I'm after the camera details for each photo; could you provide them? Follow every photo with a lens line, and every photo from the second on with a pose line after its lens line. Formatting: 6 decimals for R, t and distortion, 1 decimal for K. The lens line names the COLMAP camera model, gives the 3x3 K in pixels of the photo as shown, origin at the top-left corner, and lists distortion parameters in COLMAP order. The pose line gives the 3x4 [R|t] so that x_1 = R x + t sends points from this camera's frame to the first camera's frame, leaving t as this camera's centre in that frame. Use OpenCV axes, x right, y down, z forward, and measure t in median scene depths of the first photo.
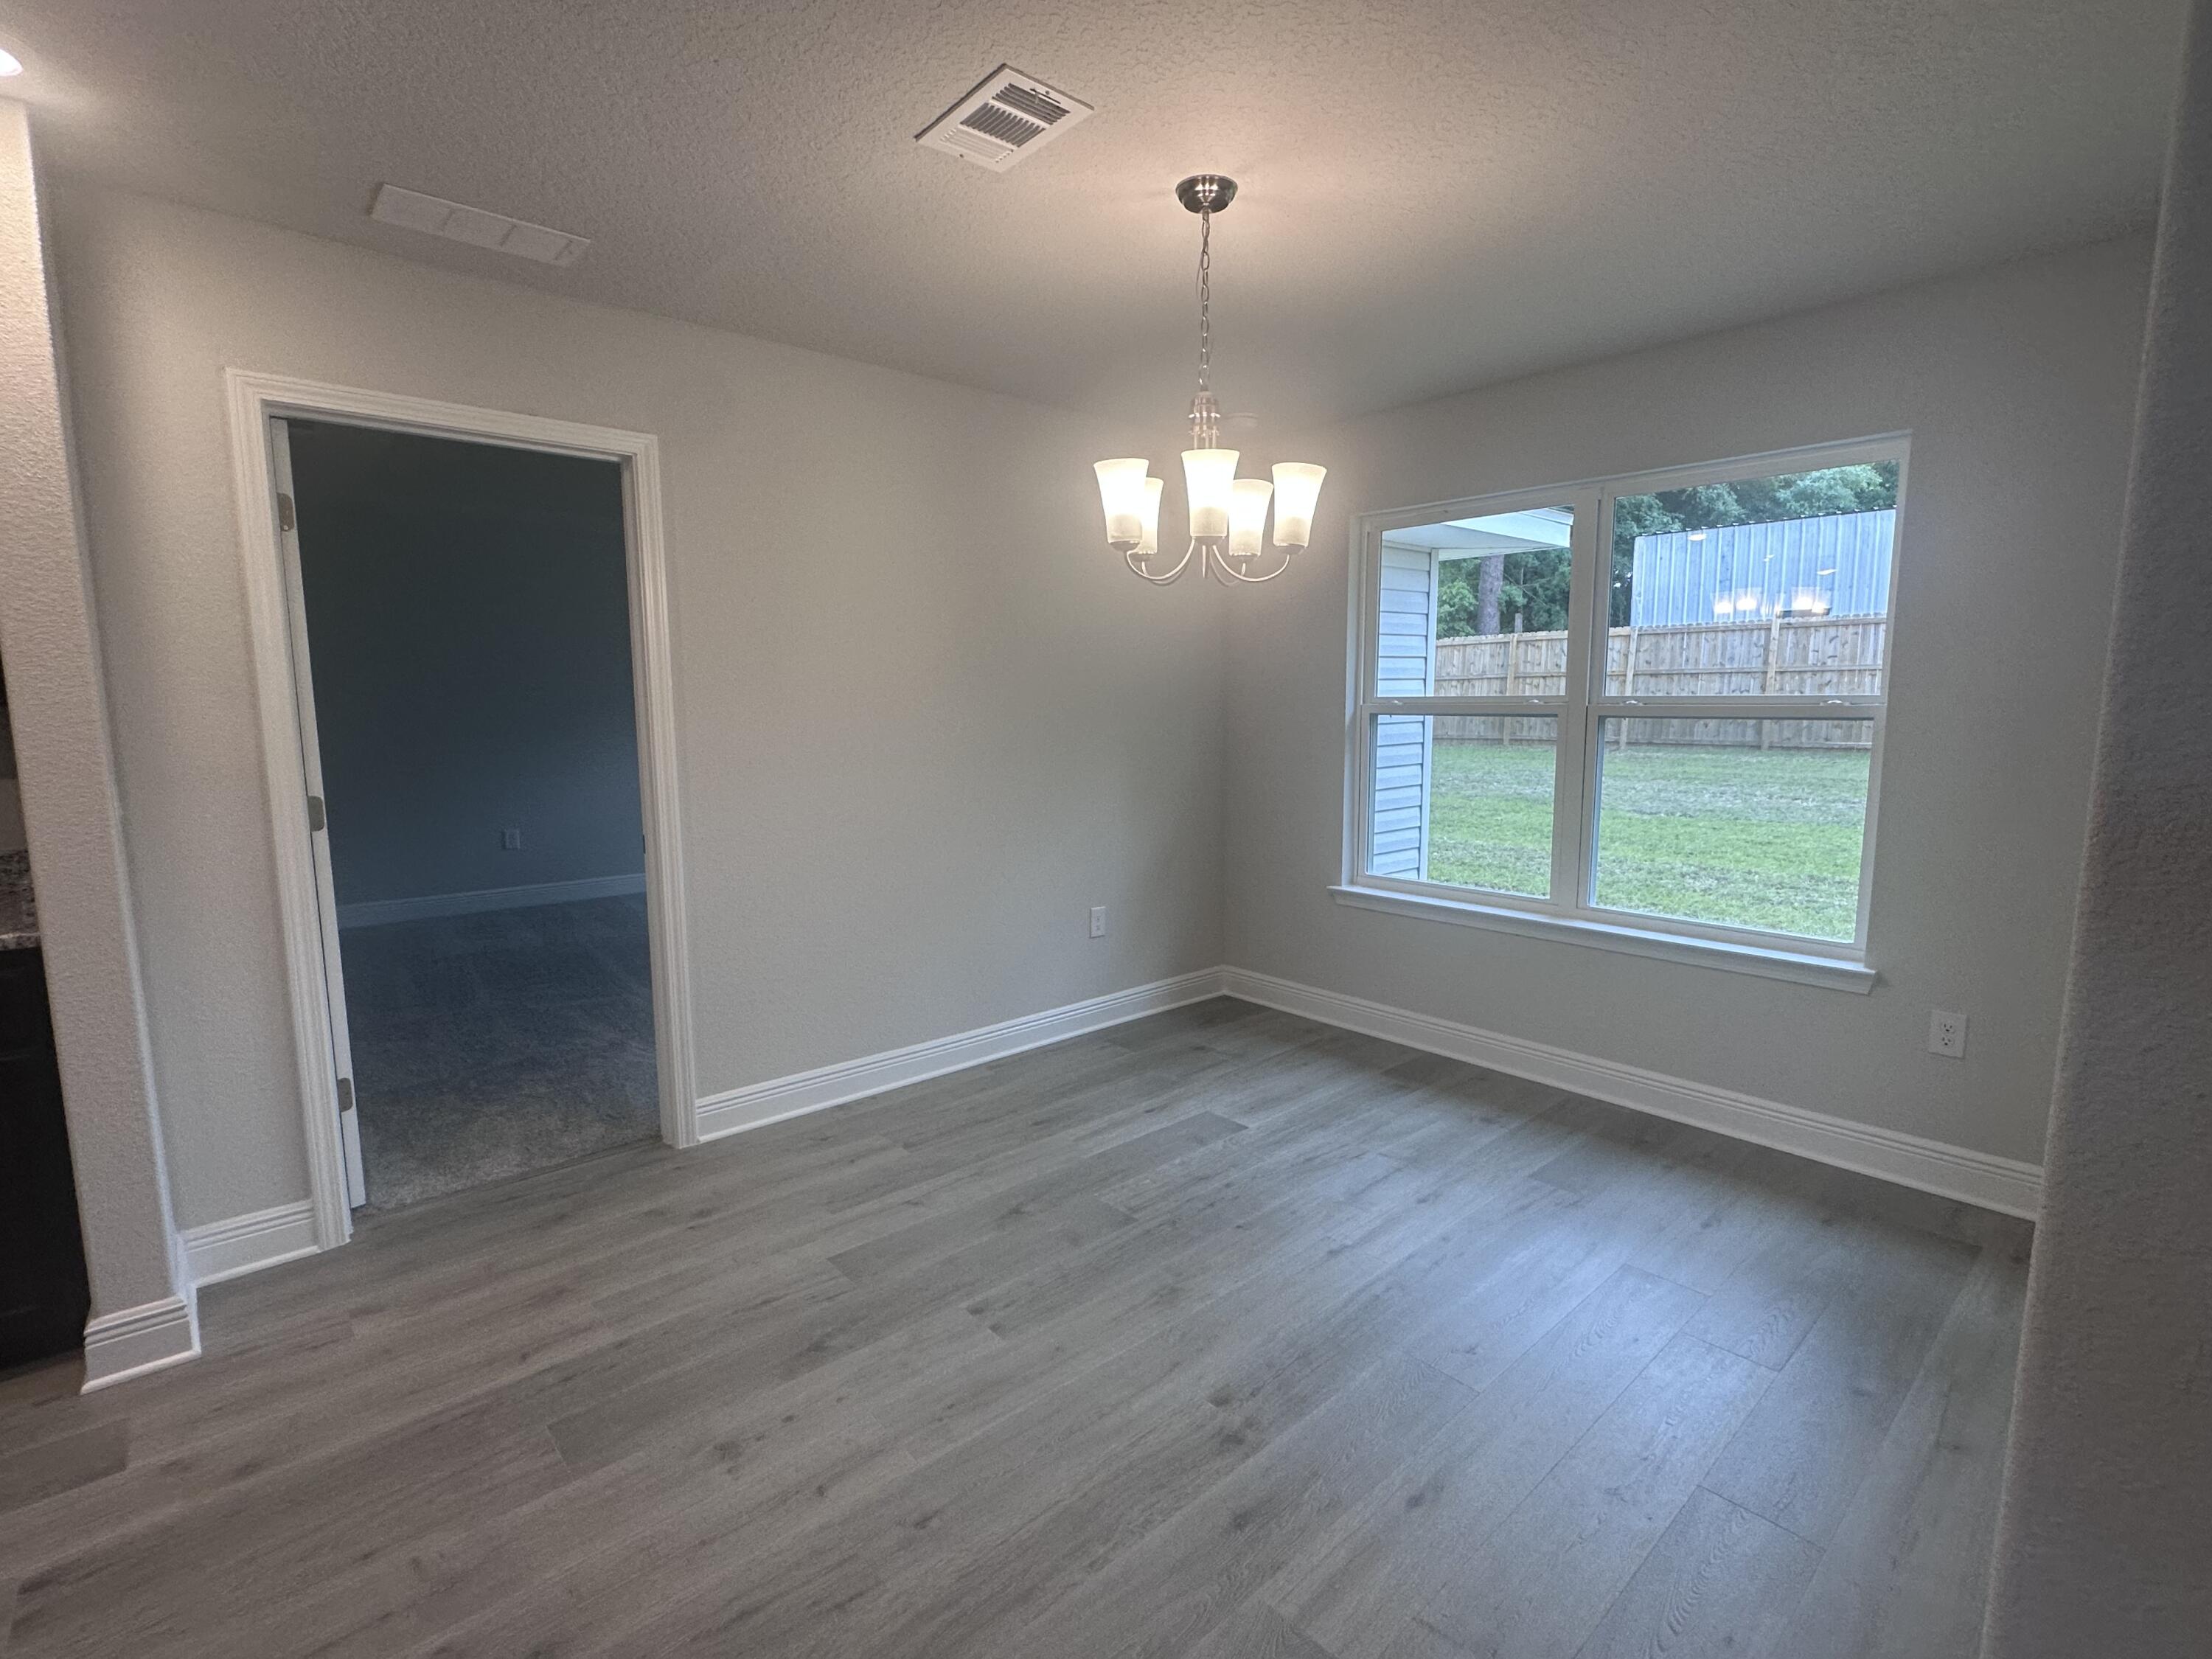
lens RADIAL K [[1028.0, 0, 1129.7], [0, 1028.0, 835.6], [0, 0, 1]] dist [0.001515, 0.000583]
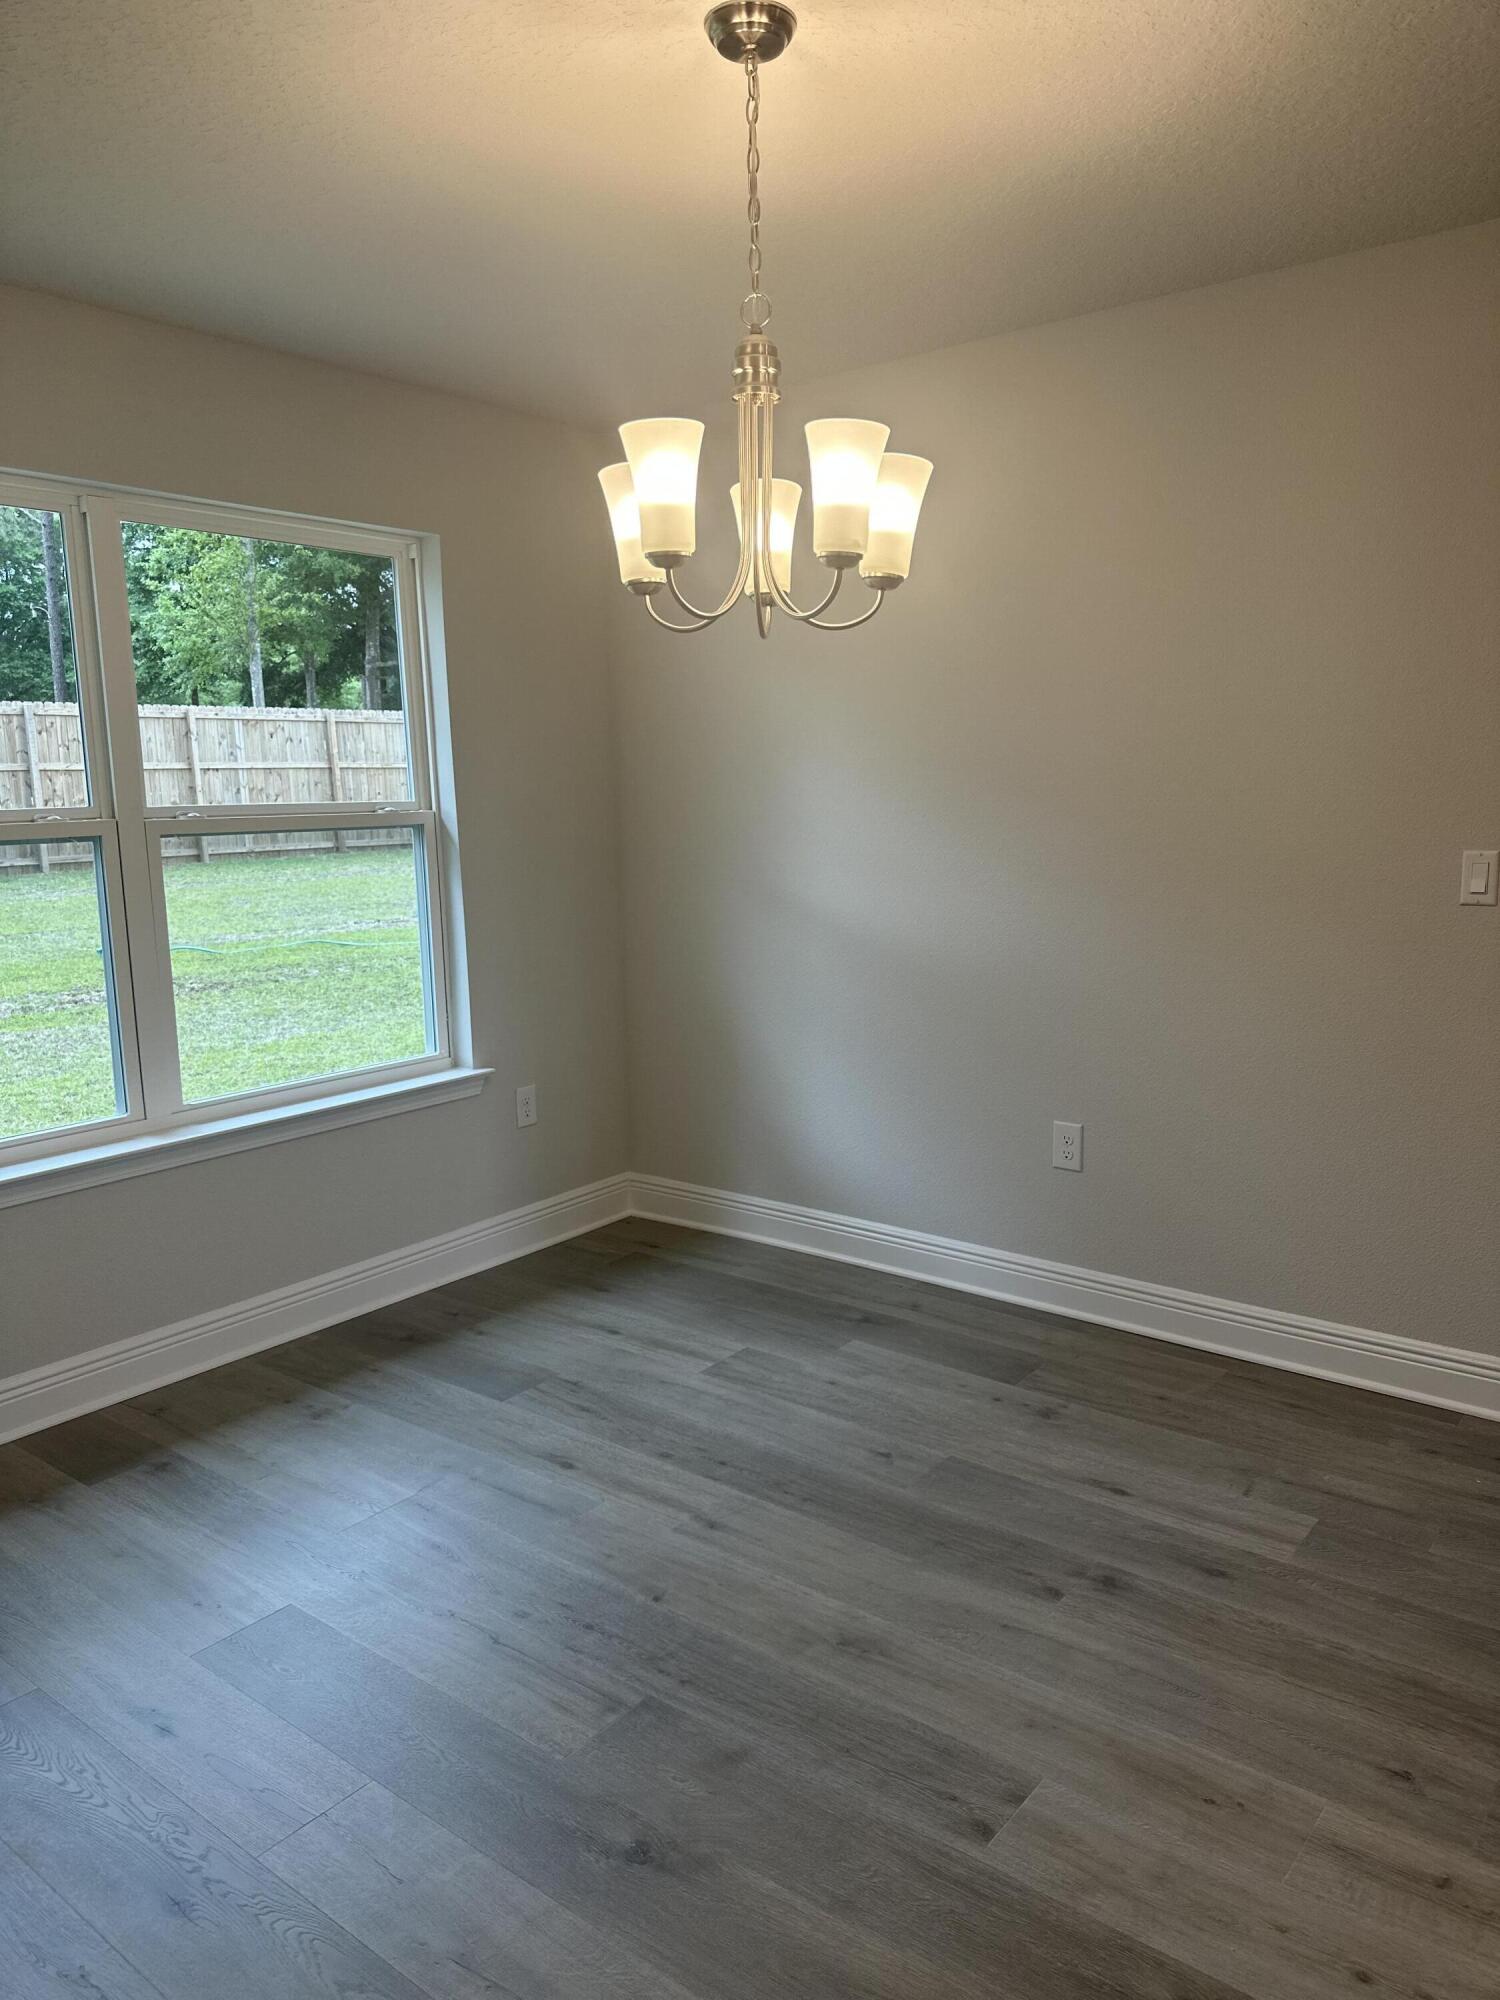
lens RADIAL K [[1411.3, 0, 750.0], [0, 1411.3, 1000.0], [0, 0, 1]] dist [0.004353, -0.009013]
pose [[-0.141466, -0.145698, 0.979163, -0.554591], [0.158311, 0.973051, 0.167660, -0.102667], [-0.977203, 0.178730, -0.114588, 0.740024]]
